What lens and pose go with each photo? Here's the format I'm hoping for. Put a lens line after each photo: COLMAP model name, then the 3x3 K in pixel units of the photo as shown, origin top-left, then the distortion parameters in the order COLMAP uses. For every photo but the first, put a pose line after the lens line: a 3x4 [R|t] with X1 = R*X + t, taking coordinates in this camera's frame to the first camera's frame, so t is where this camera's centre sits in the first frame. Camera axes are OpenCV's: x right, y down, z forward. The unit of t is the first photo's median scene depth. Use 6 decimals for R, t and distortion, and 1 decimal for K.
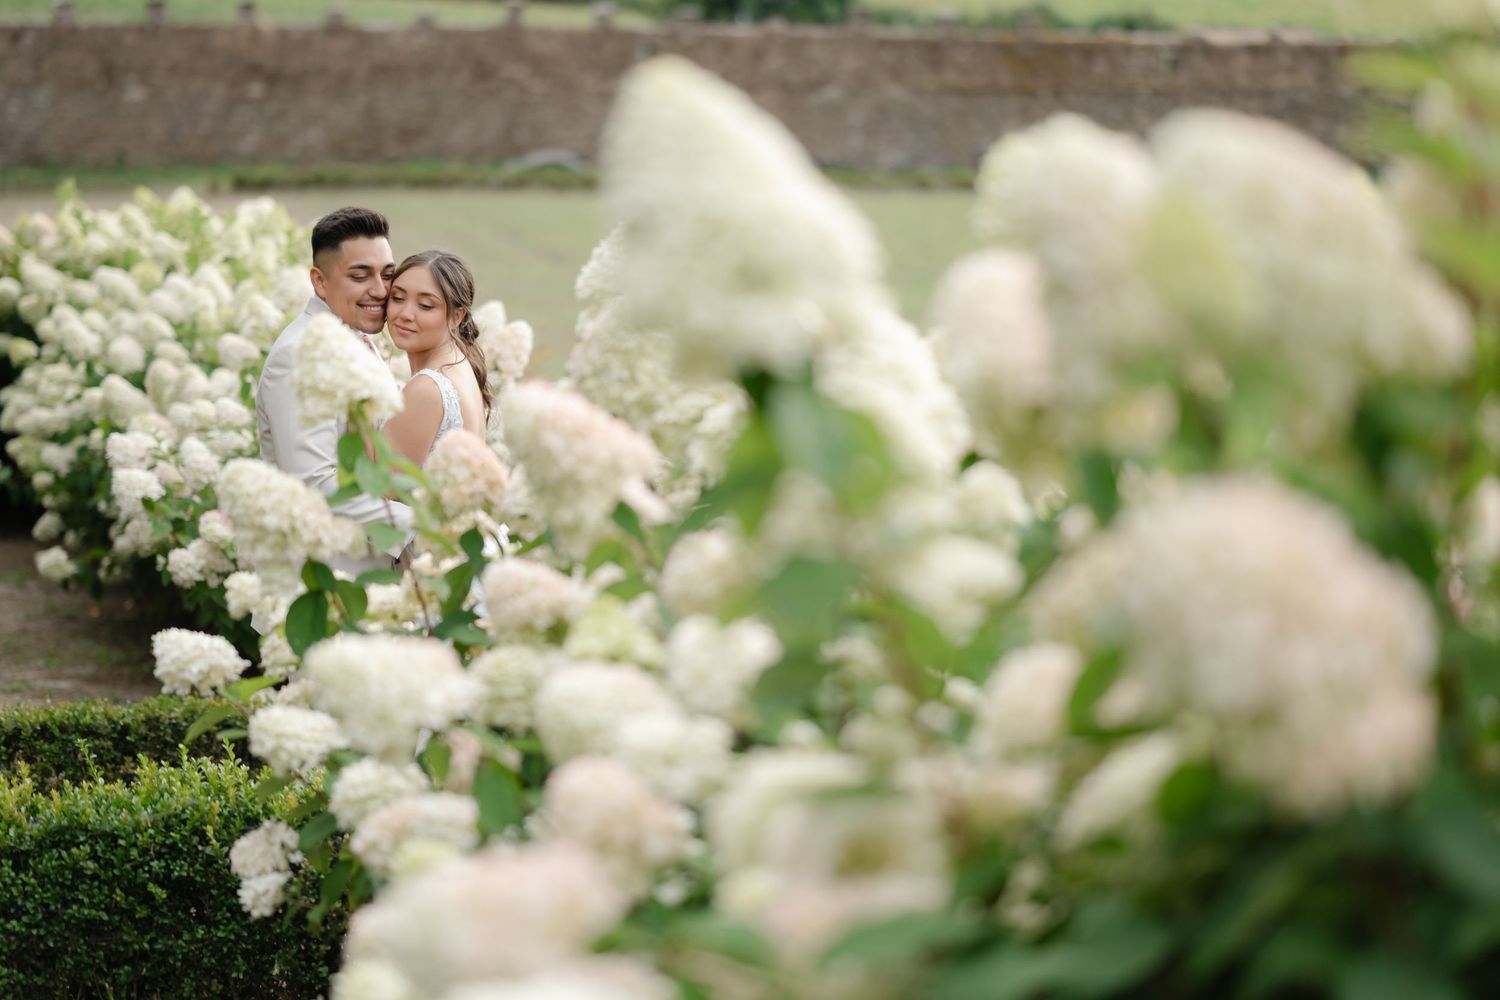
lens RADIAL K [[3595.7, 0, 750.6], [0, 3595.7, 502.4], [0, 0, 1]] dist [0.031164, 0.000000]
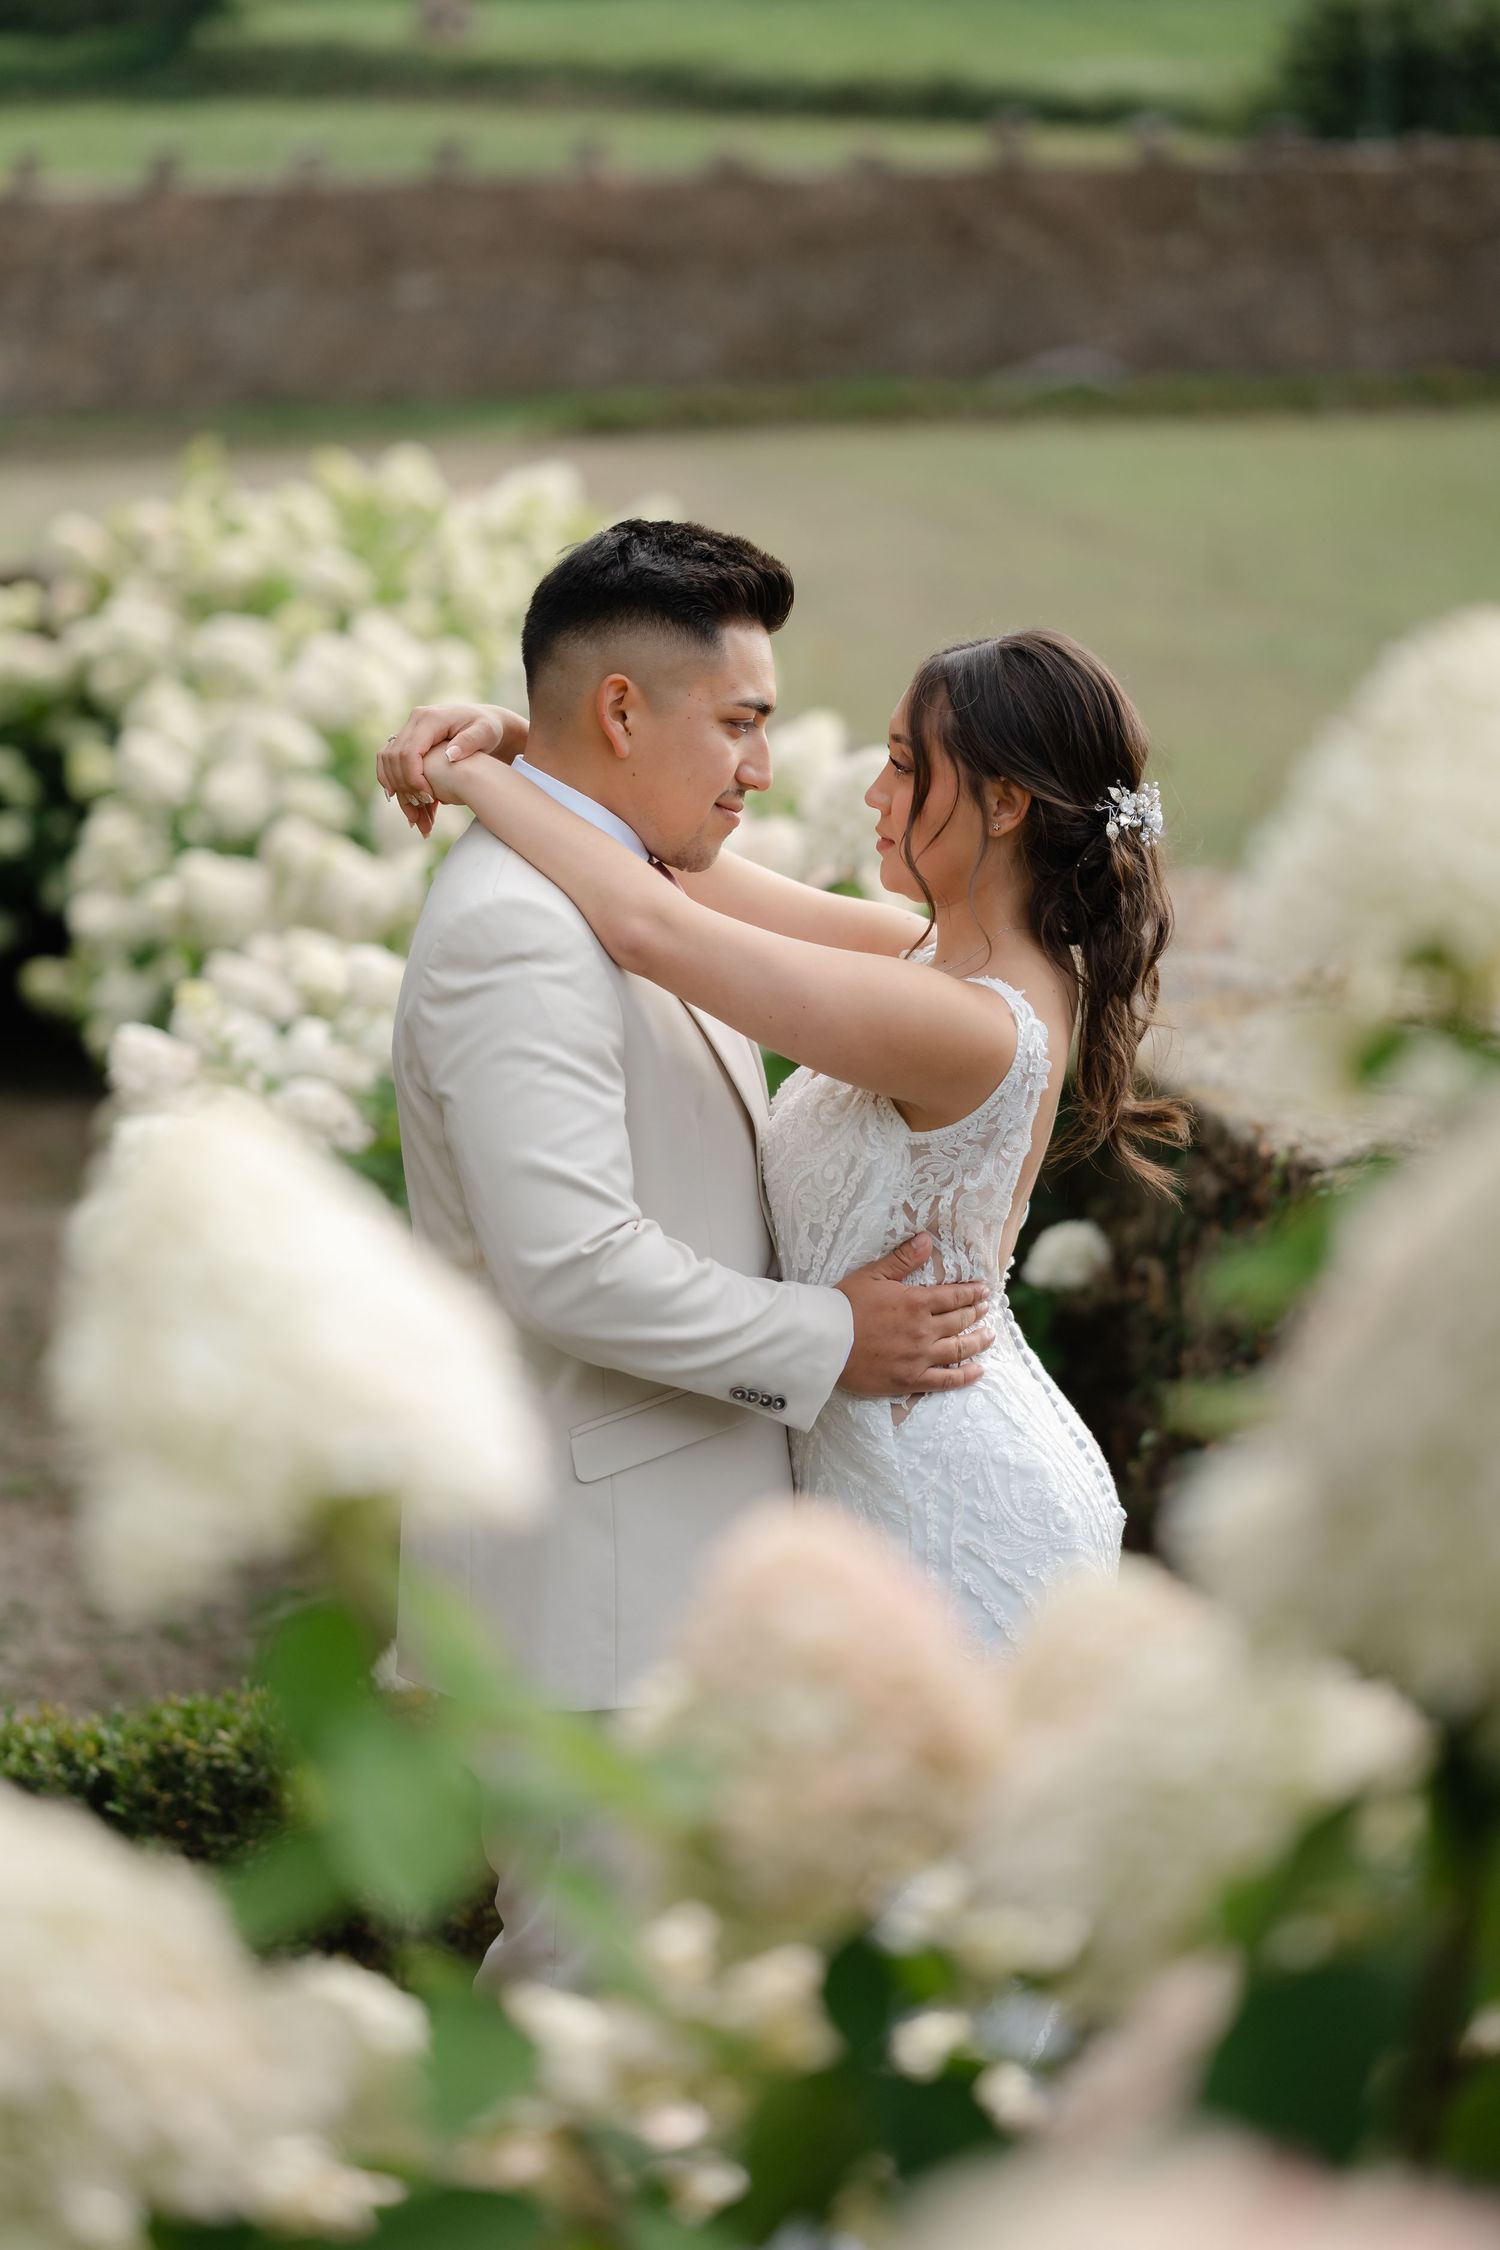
lens RADIAL K [[5393.5, 0, 746.1], [0, 5393.5, 1122.8], [0, 0, 1]] dist [0.031164, 0.000000]
pose [[0.993072, -0.012124, -0.116885, -0.014015], [0.017159, 0.998963, 0.042169, -0.021883], [0.116252, -0.043882, 0.992250, 0.217278]]
